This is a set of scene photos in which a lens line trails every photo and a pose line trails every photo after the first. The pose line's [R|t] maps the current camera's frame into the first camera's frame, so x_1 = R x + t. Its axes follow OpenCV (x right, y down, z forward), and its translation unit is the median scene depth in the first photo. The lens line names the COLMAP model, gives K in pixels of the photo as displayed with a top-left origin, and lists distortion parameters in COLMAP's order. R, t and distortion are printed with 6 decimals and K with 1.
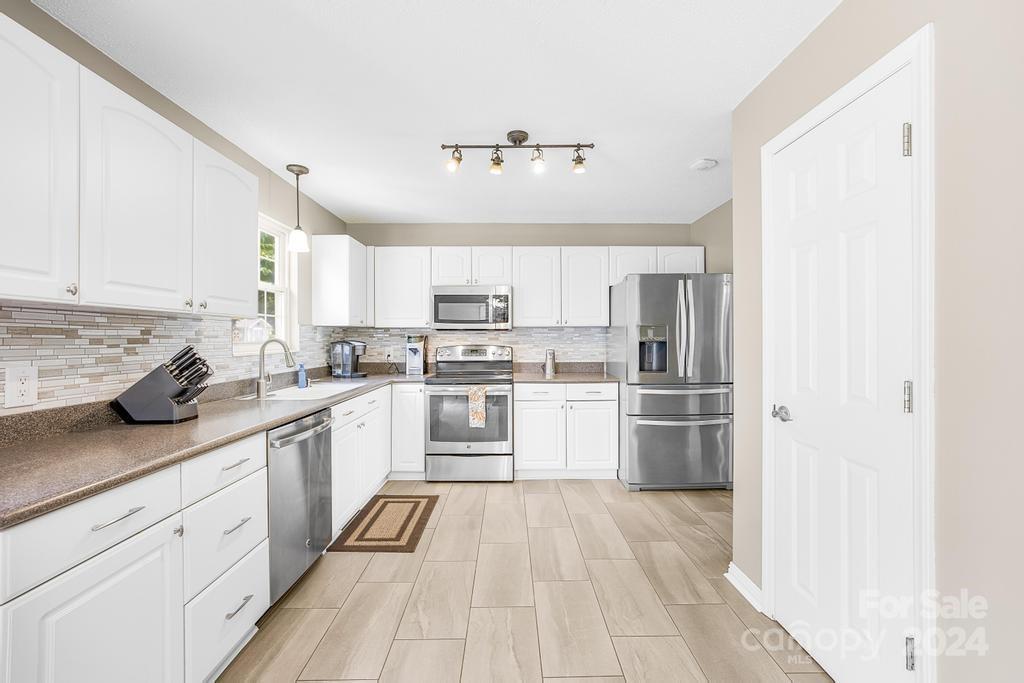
lens RADIAL K [[411.4, 0, 521.2], [0, 411.4, 341.1], [0, 0, 1]] dist [-0.016771, 0.000293]
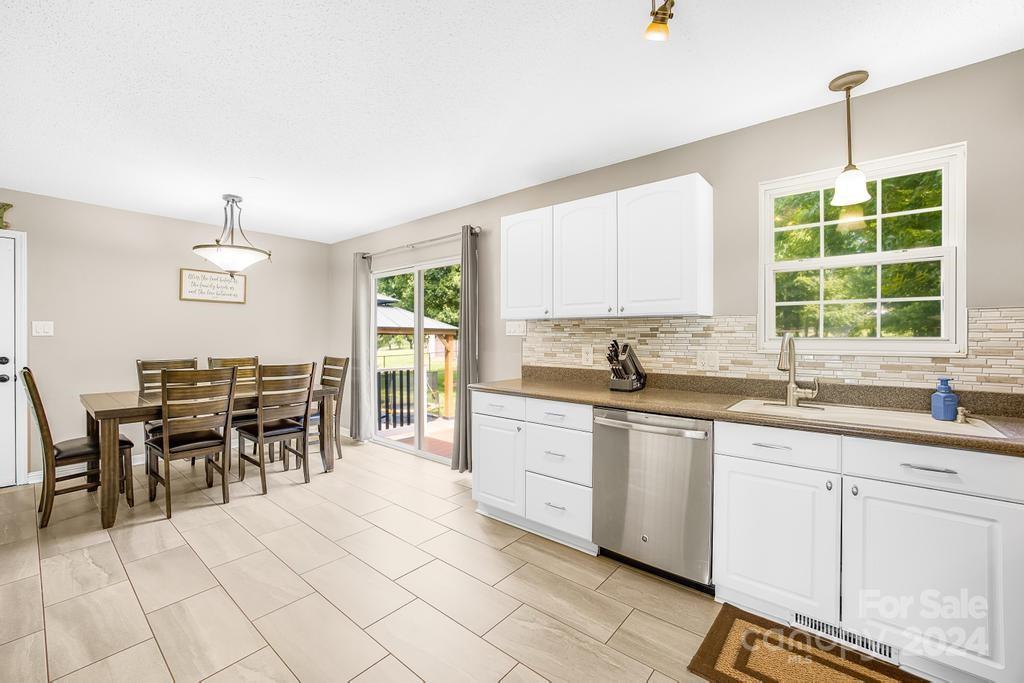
lens RADIAL K [[426.5, 0, 491.5], [0, 426.5, 340.7], [0, 0, 1]] dist [-0.011149, 0.000571]
pose [[-0.681195, 0.013932, -0.731969, 0.386254], [-0.003096, 0.999755, 0.021910, -0.009125], [0.732095, 0.017191, -0.680985, 1.120299]]
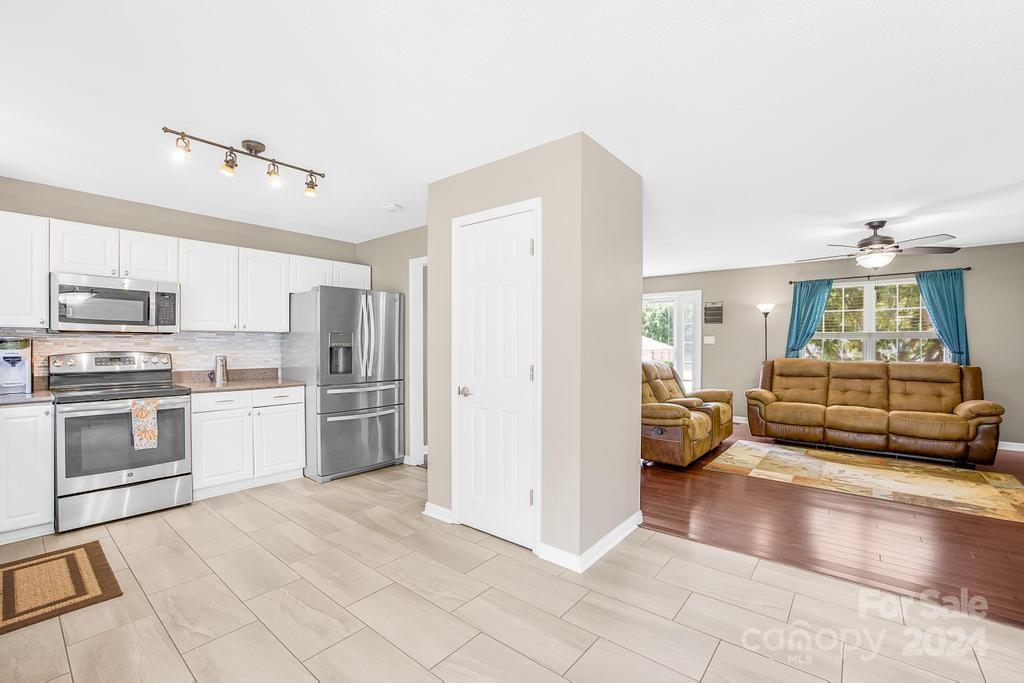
lens RADIAL K [[429.1, 0, 495.8], [0, 429.1, 351.7], [0, 0, 1]] dist [-0.046476, 0.014426]
pose [[0.666800, -0.008784, 0.745185, -0.352723], [0.001428, 0.999944, 0.010509, 0.003381], [-0.745236, -0.005943, 0.666775, -0.136594]]
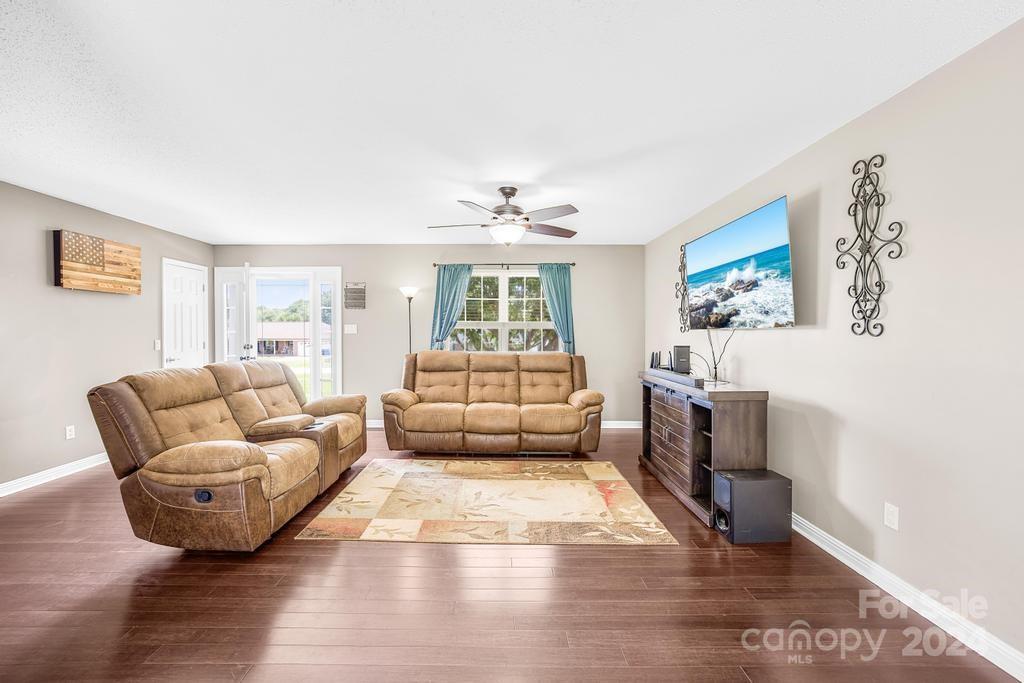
lens RADIAL K [[412.0, 0, 495.2], [0, 412.0, 336.1], [0, 0, 1]] dist [-0.016121, -0.000012]
pose [[0.023377, -0.002358, 0.999724, 0.459705], [0.005033, 0.999985, 0.002241, -0.005345], [-0.999714, 0.004979, 0.023388, -0.144102]]
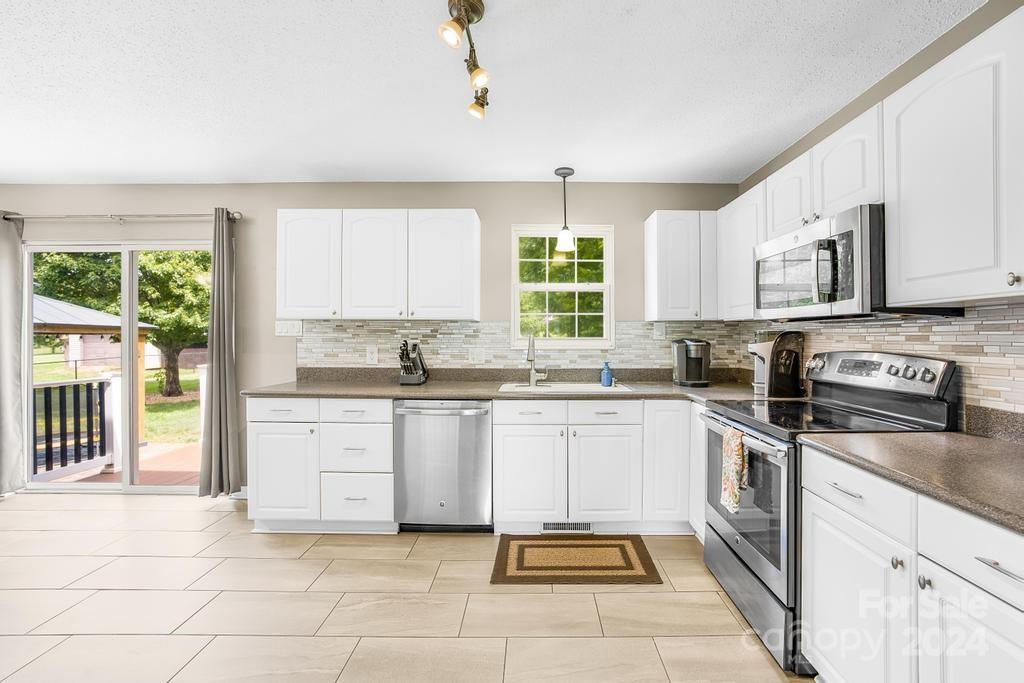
lens RADIAL K [[421.8, 0, 536.9], [0, 421.8, 337.5], [0, 0, 1]] dist [-0.059234, 0.032144]
pose [[-0.022216, 0.007593, -0.999724, 0.555474], [-0.010417, 0.999915, 0.007826, -0.008986], [0.999699, 0.010588, -0.022135, 1.023251]]
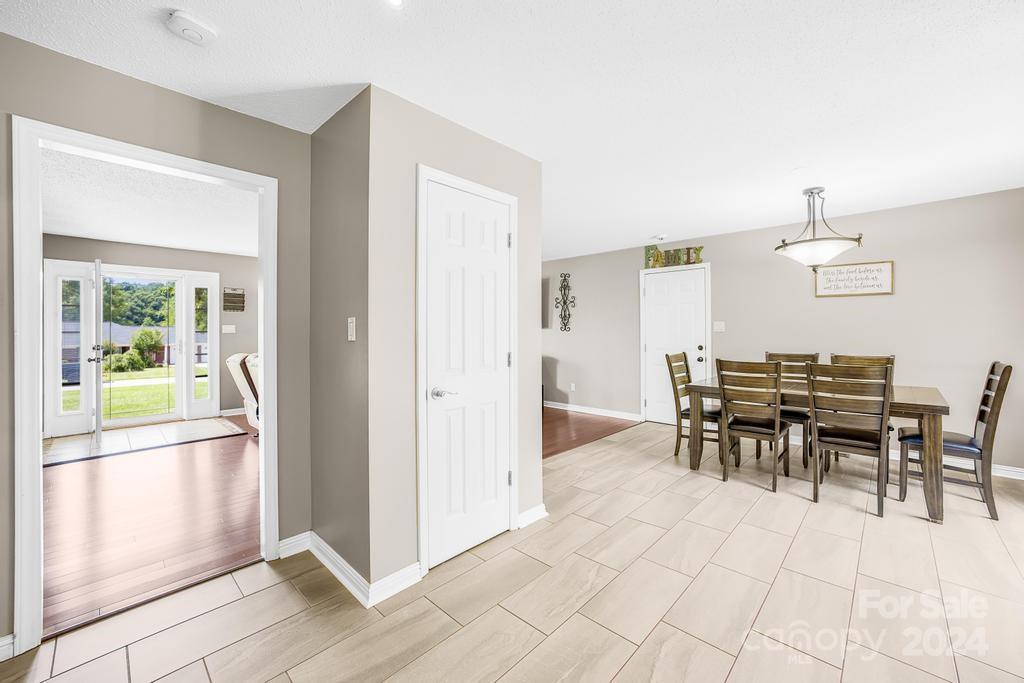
lens RADIAL K [[411.0, 0, 511.2], [0, 411.0, 329.6], [0, 0, 1]] dist [-0.011452, 0.000396]
pose [[-0.702414, 0.011551, 0.711675, -0.282360], [0.014047, 0.999899, -0.002364, -0.008134], [-0.711630, 0.008337, -0.702505, 1.155810]]
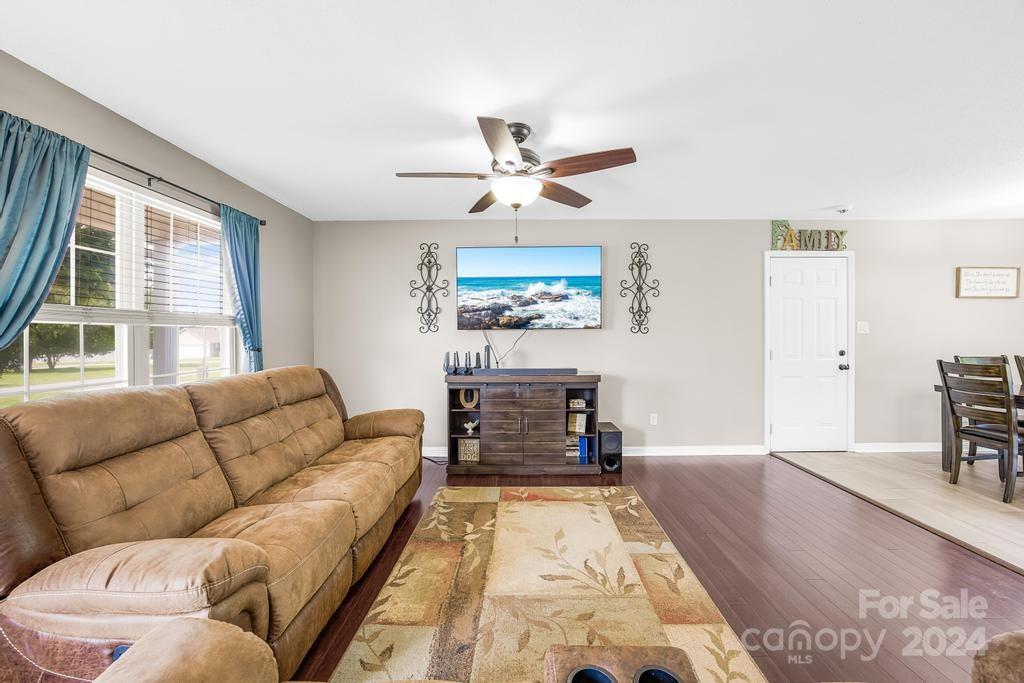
lens RADIAL K [[407.5, 0, 518.6], [0, 407.5, 332.6], [0, 0, 1]] dist [-0.031175, 0.000291]
pose [[-0.999738, 0.010202, 0.020502, 1.741687], [0.010332, 0.999927, 0.006212, -0.017912], [-0.020437, 0.006422, -0.999771, 0.738255]]
